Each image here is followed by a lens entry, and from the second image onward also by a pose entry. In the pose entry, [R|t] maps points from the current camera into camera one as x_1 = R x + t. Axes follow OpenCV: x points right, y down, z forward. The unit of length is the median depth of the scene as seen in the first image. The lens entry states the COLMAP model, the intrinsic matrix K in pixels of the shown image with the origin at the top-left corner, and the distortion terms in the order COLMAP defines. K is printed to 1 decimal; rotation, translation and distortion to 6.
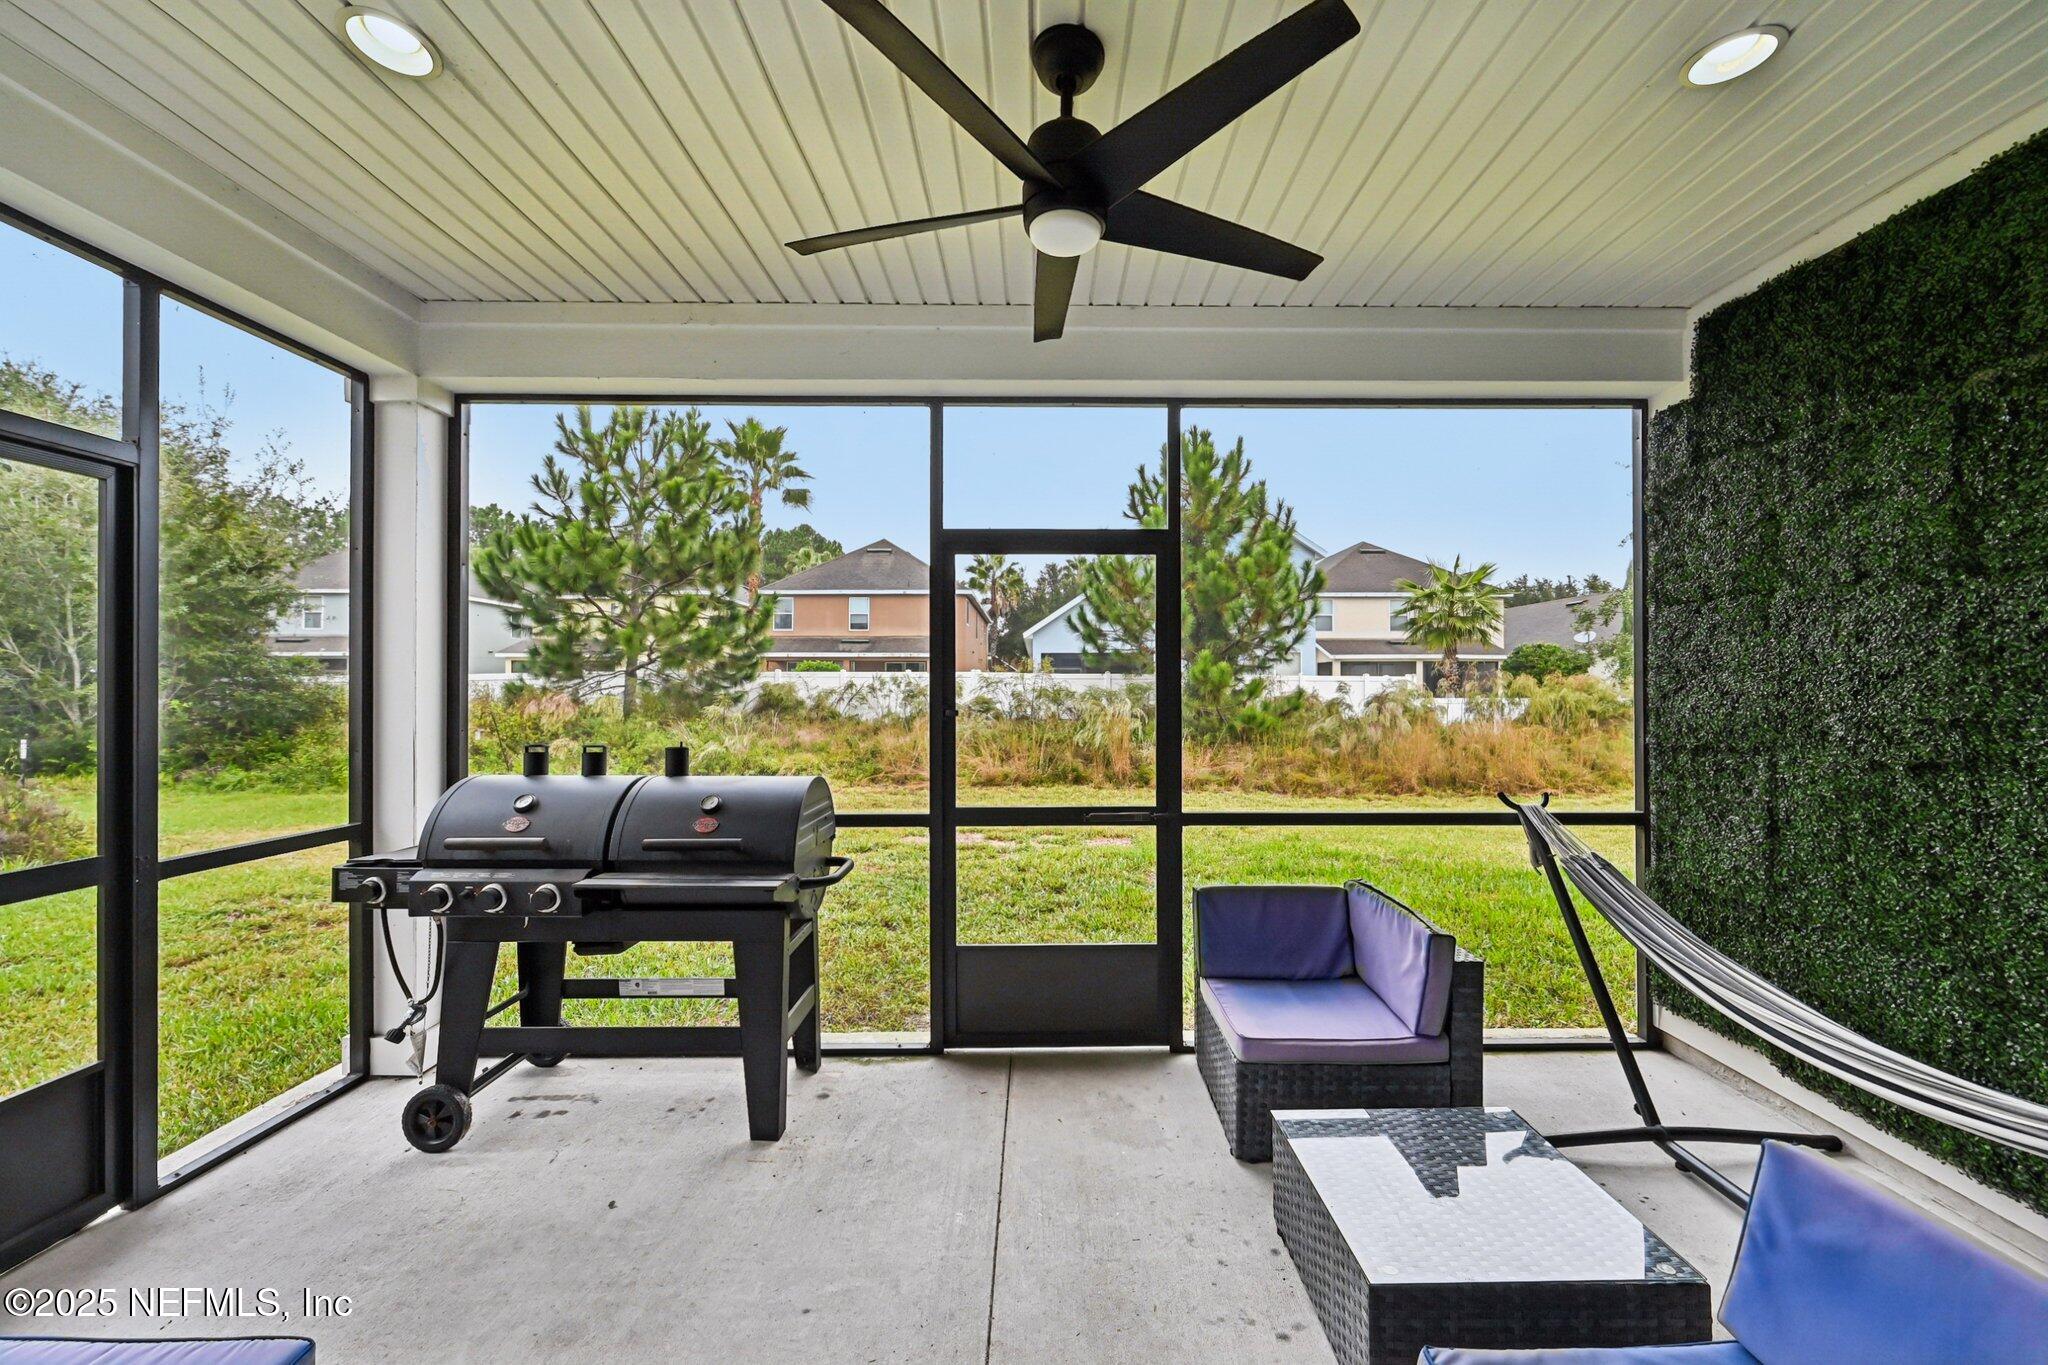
lens RADIAL K [[825.1, 0, 1041.2], [0, 825.1, 683.9], [0, 0, 1]] dist [0.002311, 0.000550]
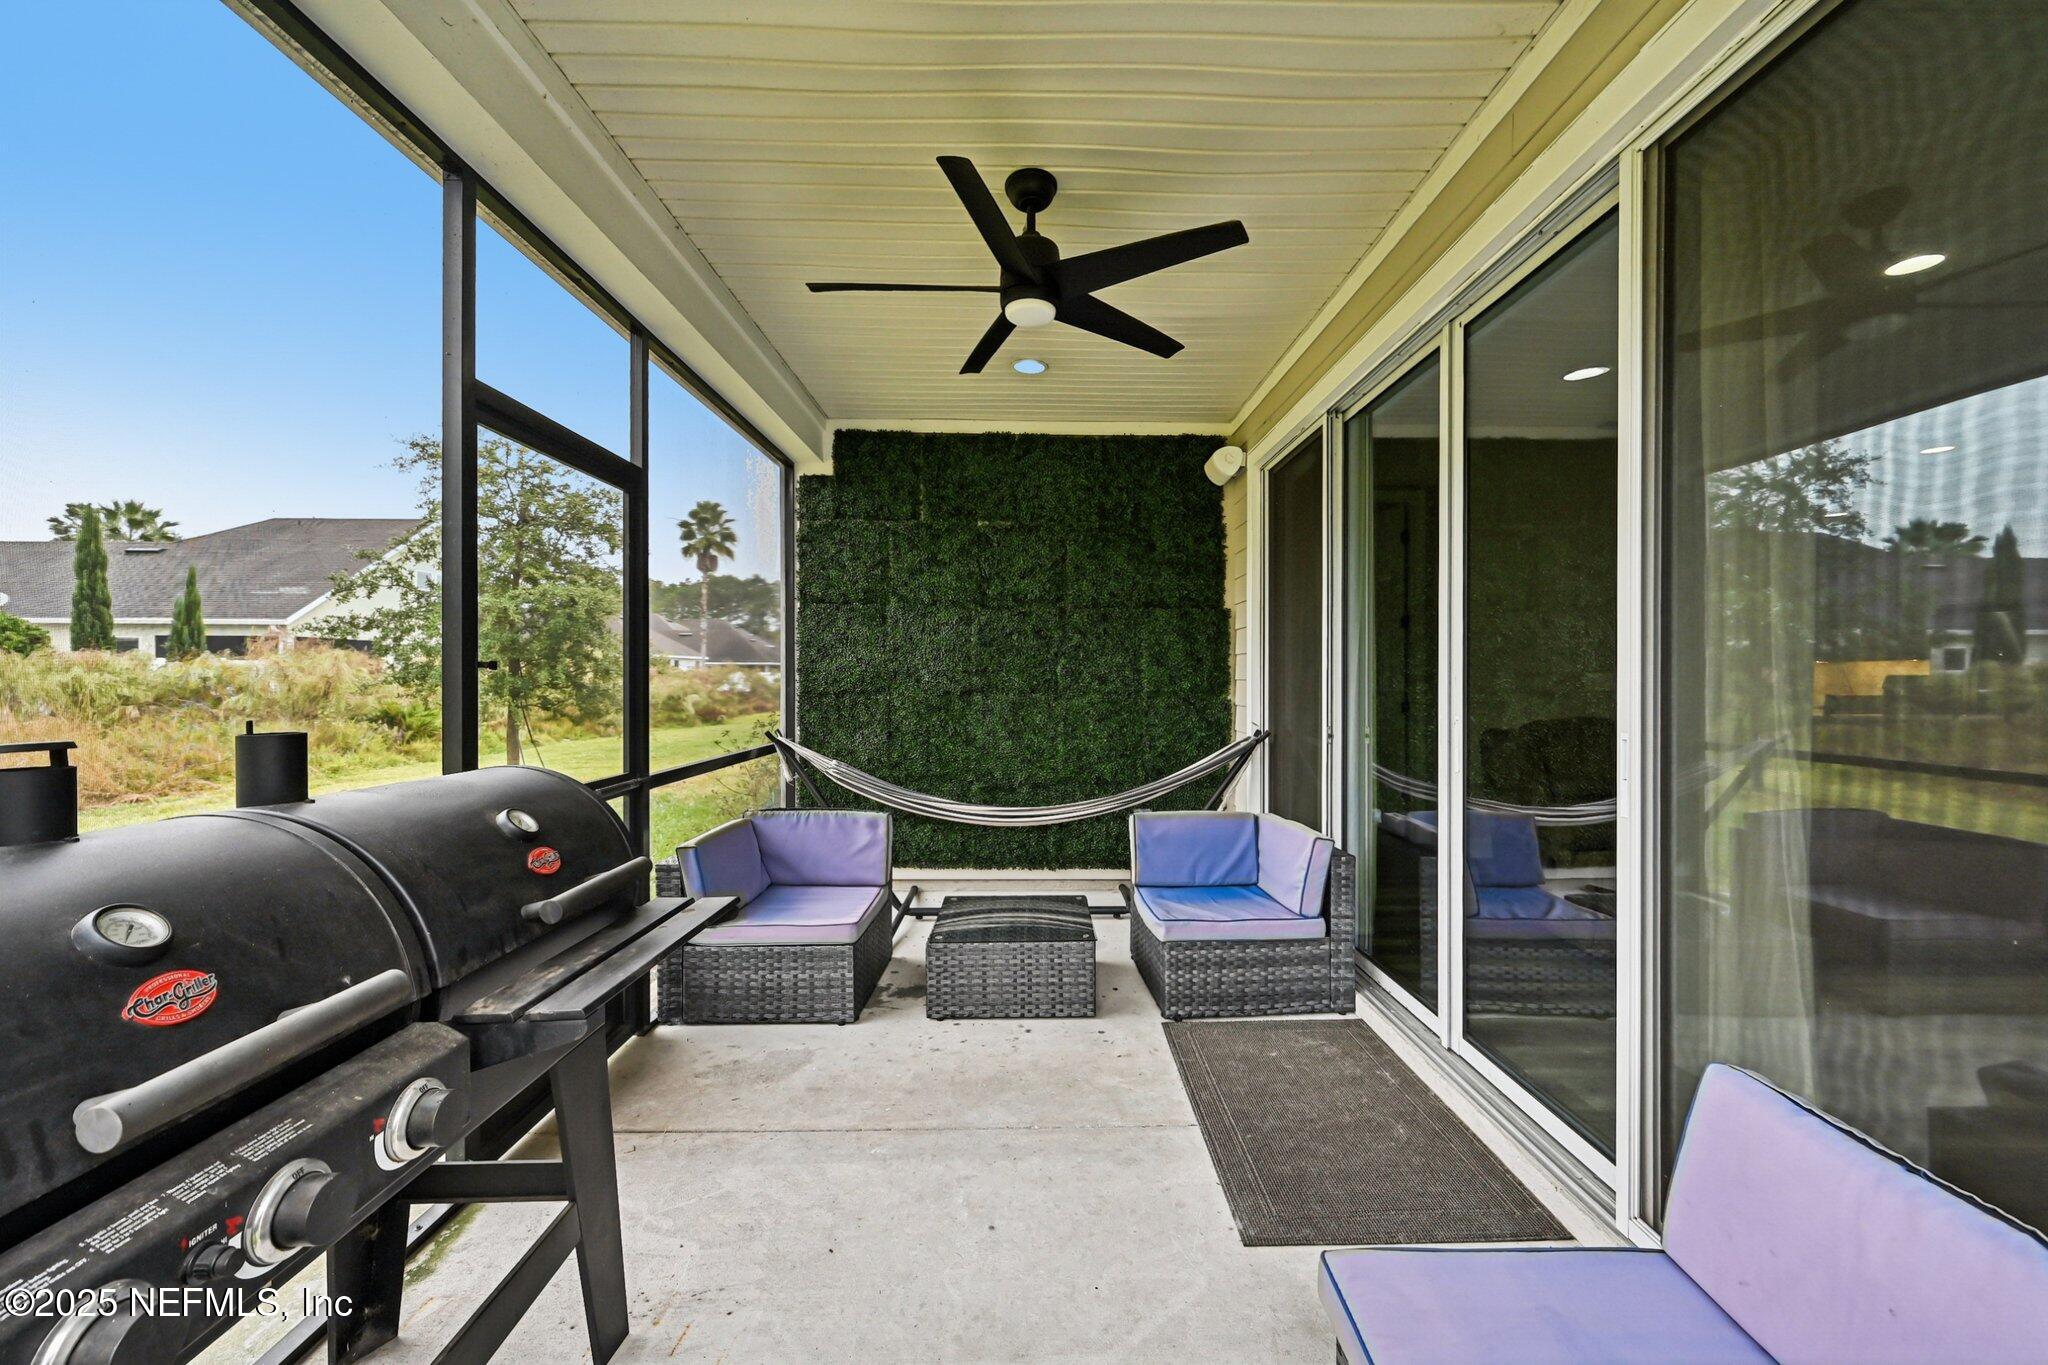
lens RADIAL K [[825.1, 0, 1048.6], [0, 825.1, 683.4], [0, 0, 1]] dist [0.002311, 0.000550]
pose [[-0.018426, -0.007228, 0.999804, -0.824146], [-0.007432, 0.999947, 0.007092, 0.043306], [-0.999803, -0.007299, -0.018479, 0.599390]]
